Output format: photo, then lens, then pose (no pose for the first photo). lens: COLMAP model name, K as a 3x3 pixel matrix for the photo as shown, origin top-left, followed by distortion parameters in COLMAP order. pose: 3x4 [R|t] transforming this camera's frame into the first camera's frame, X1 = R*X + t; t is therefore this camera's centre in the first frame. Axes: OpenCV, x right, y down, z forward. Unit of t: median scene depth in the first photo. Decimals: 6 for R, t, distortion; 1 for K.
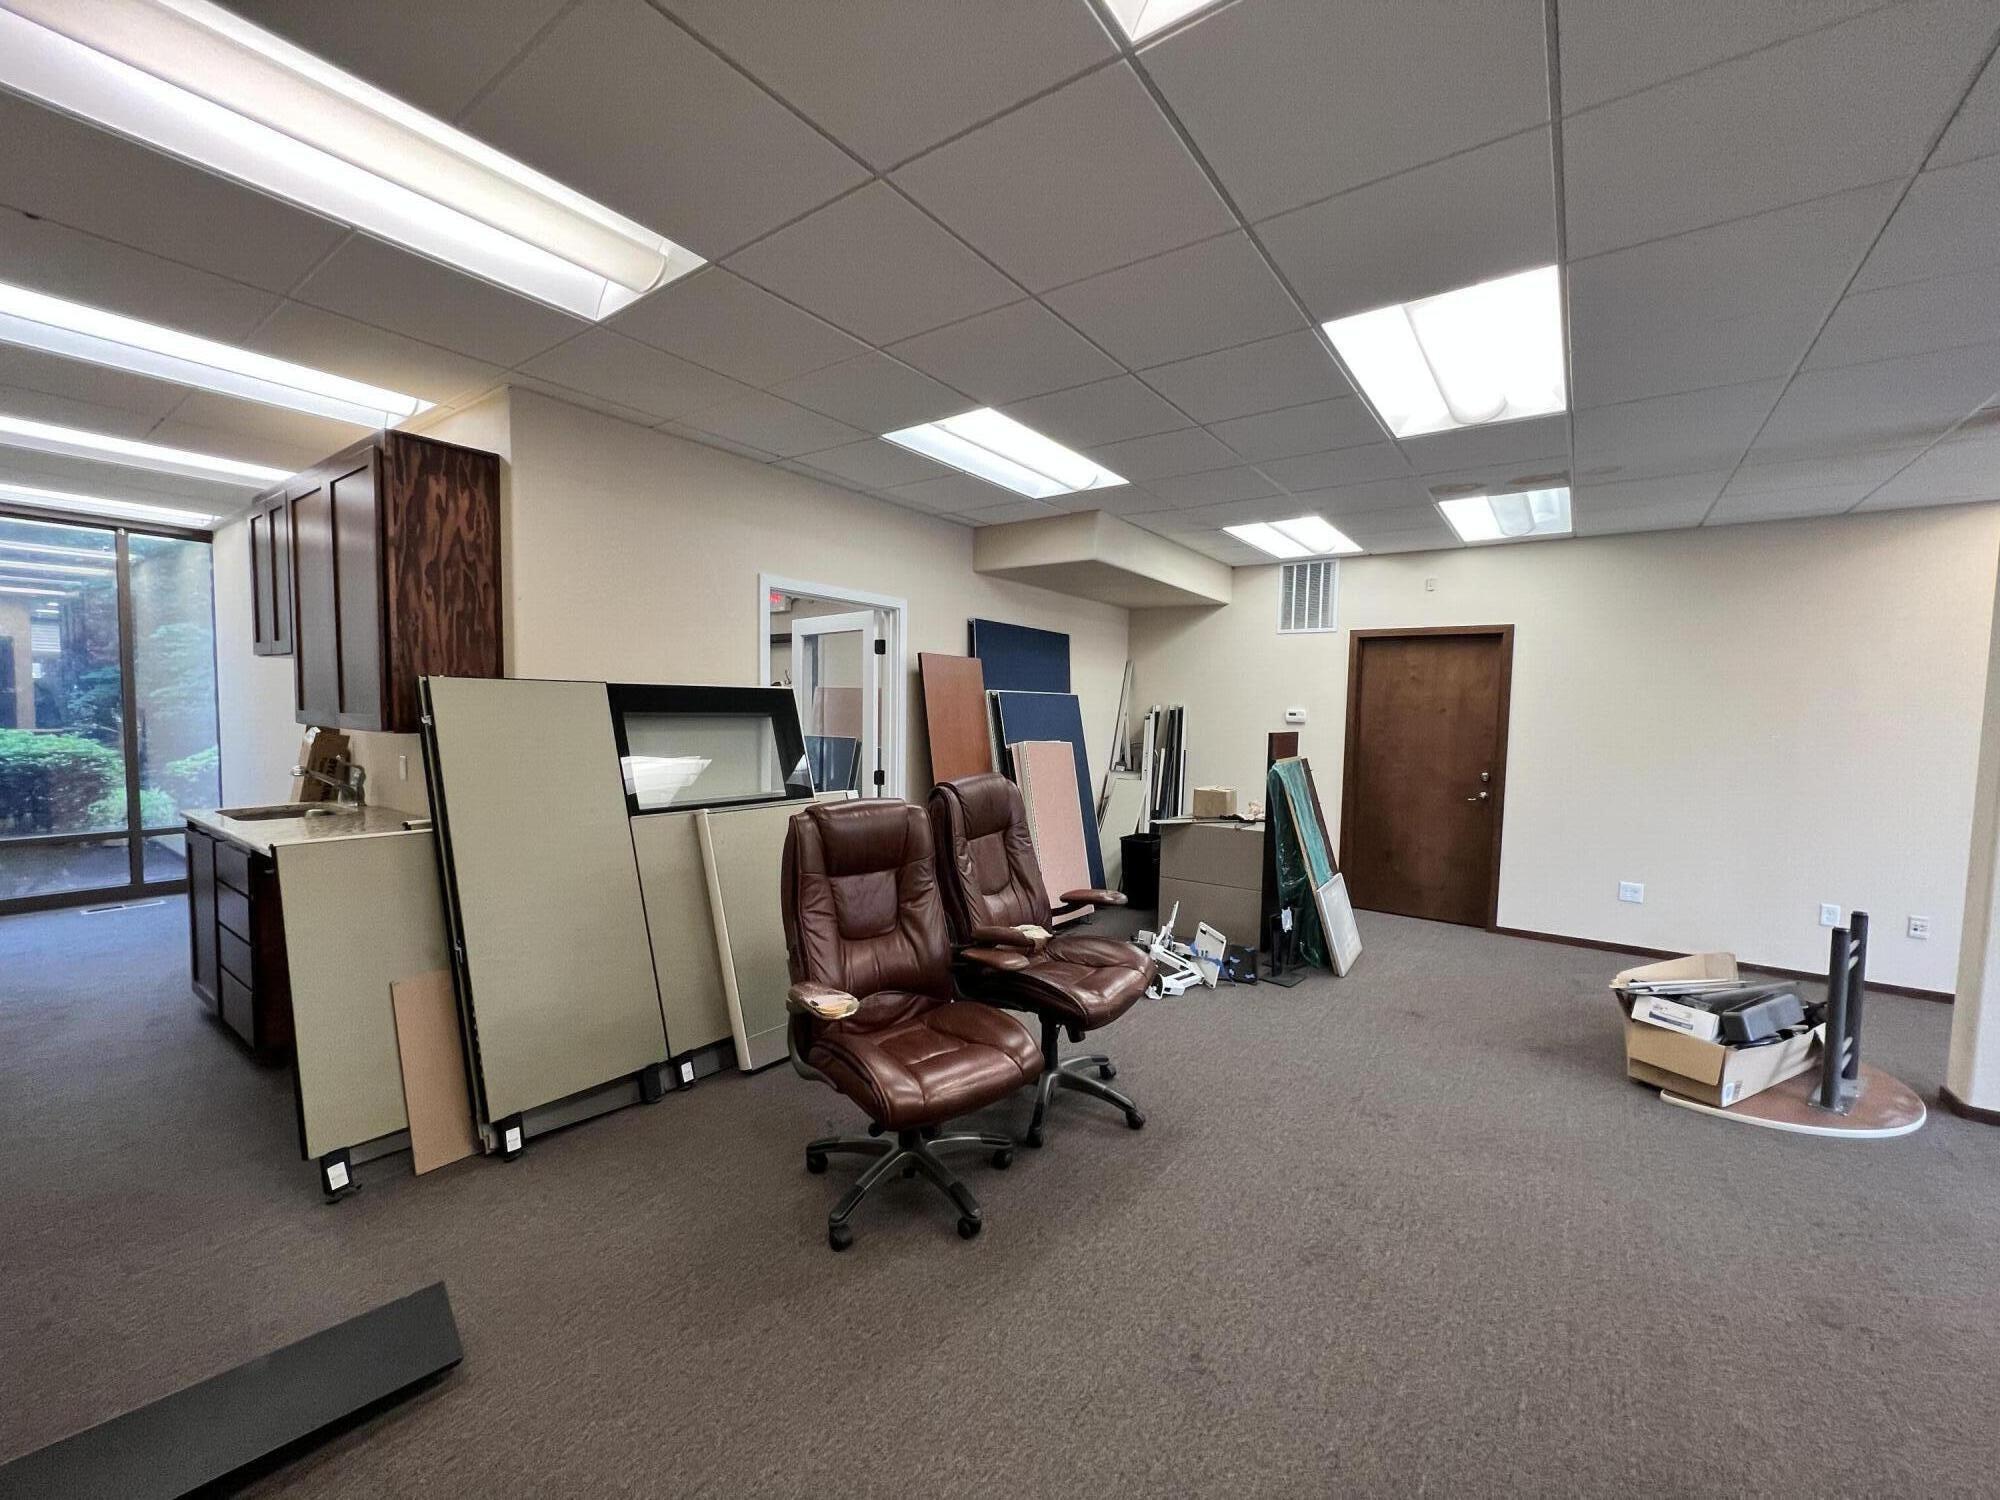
lens RADIAL K [[799.8, 0, 1003.1], [0, 799.8, 754.1], [0, 0, 1]] dist [-0.001578, -0.000053]
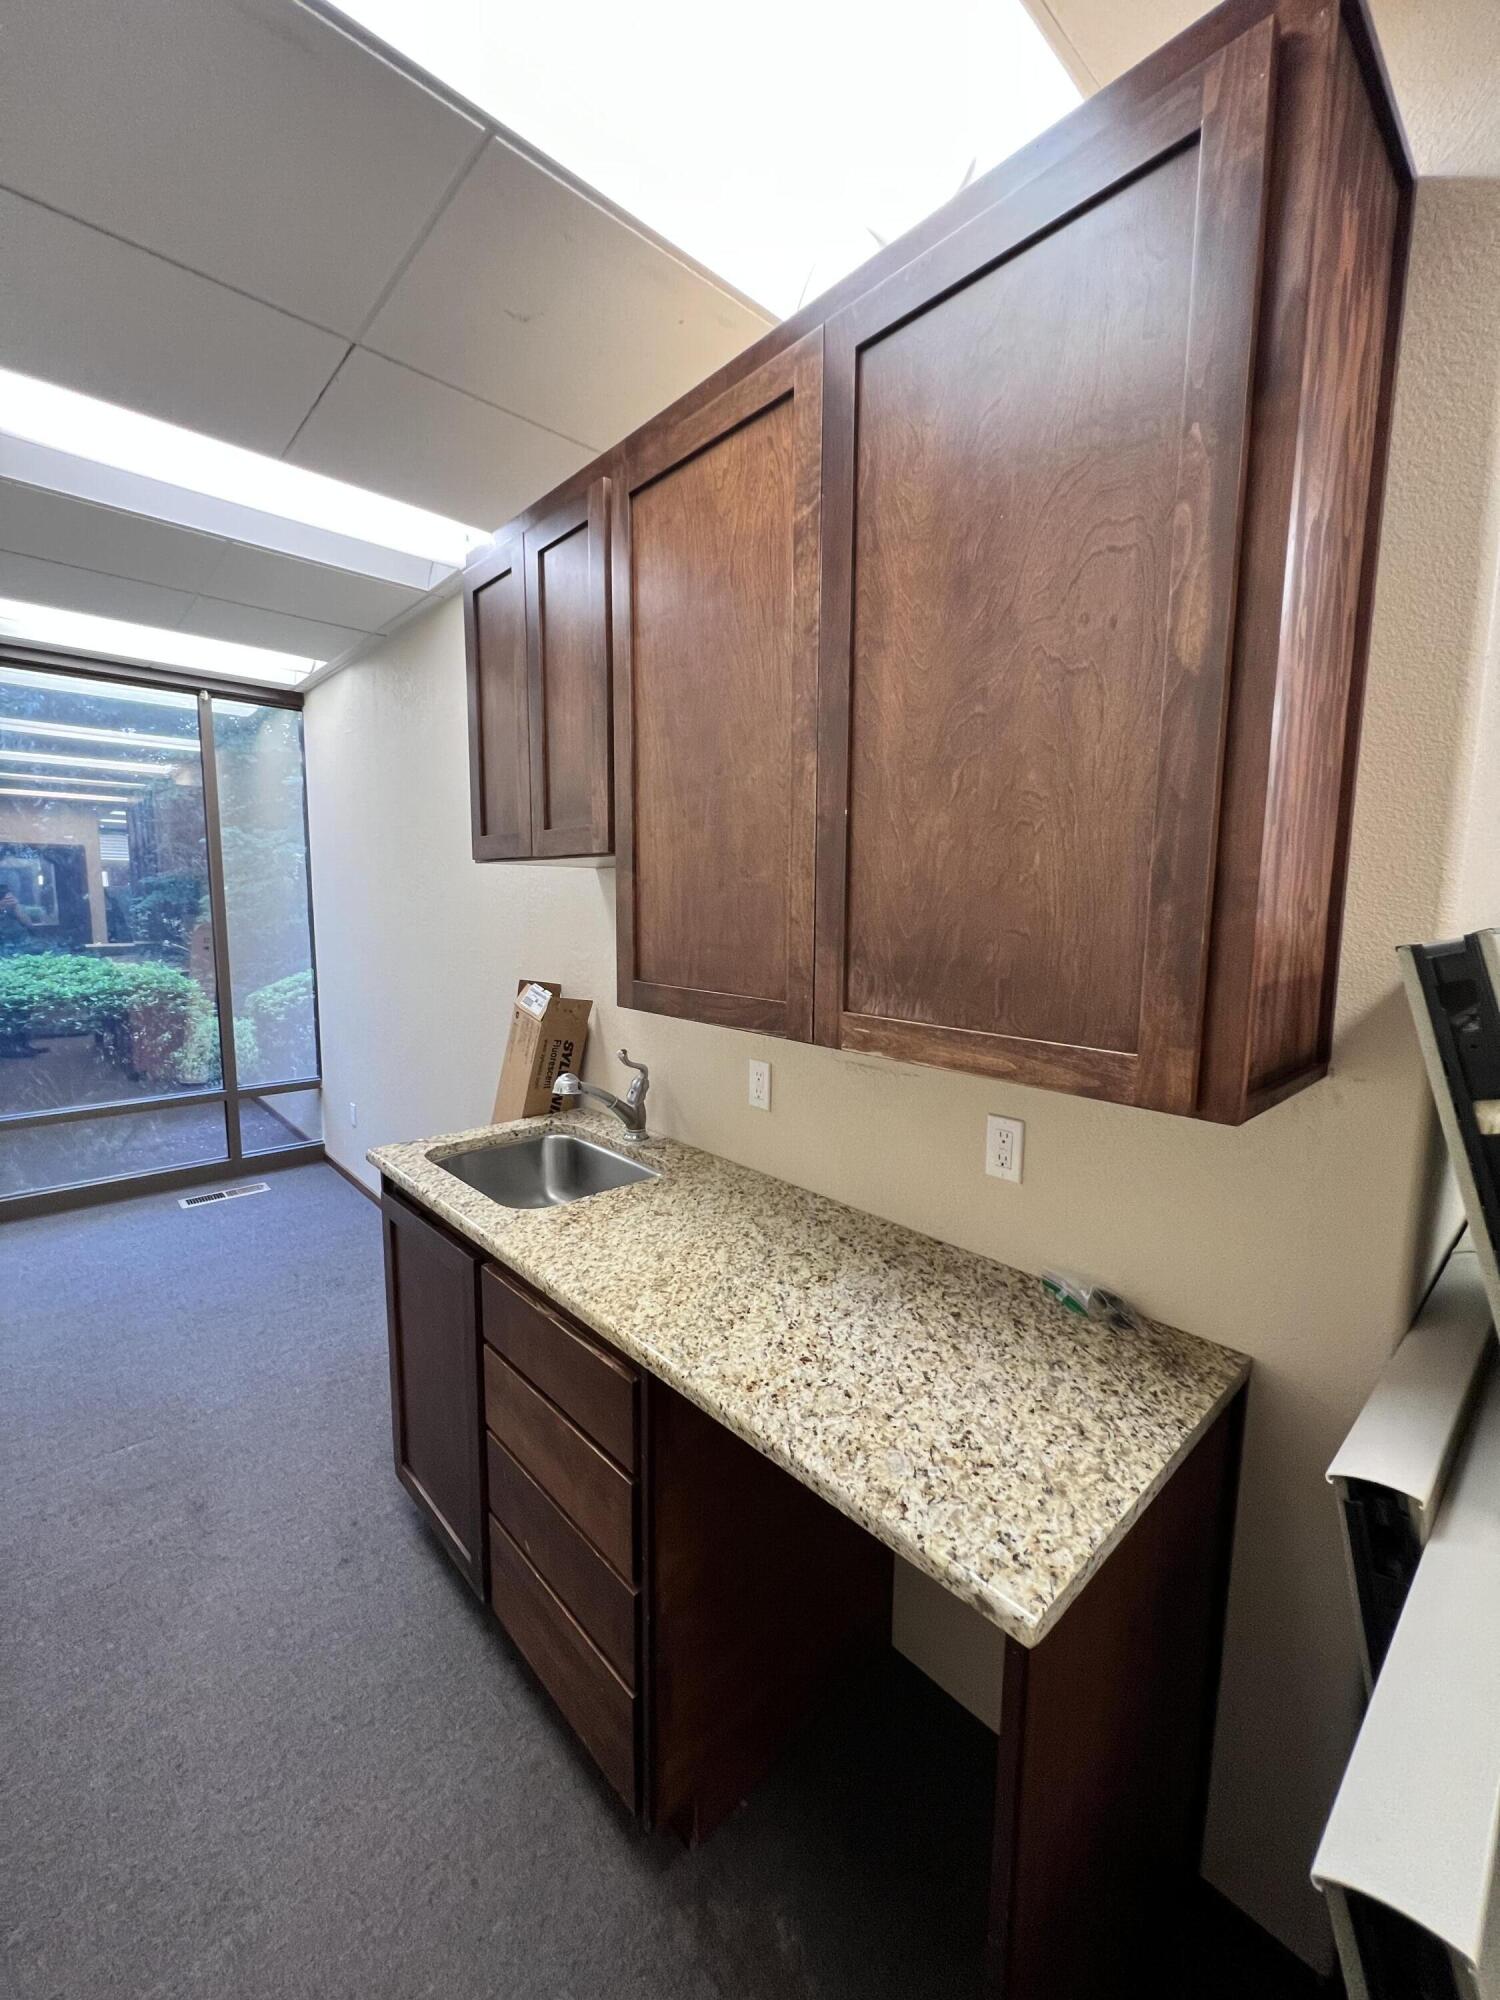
lens RADIAL K [[803.0, 0, 740.6], [0, 803.0, 984.5], [0, 0, 1]] dist [0.000156, 0.000164]
pose [[0.978211, 0.008595, -0.207435, -0.431950], [0.002345, 0.998621, 0.052437, -0.045984], [0.207600, -0.051781, 0.976842, 0.338671]]
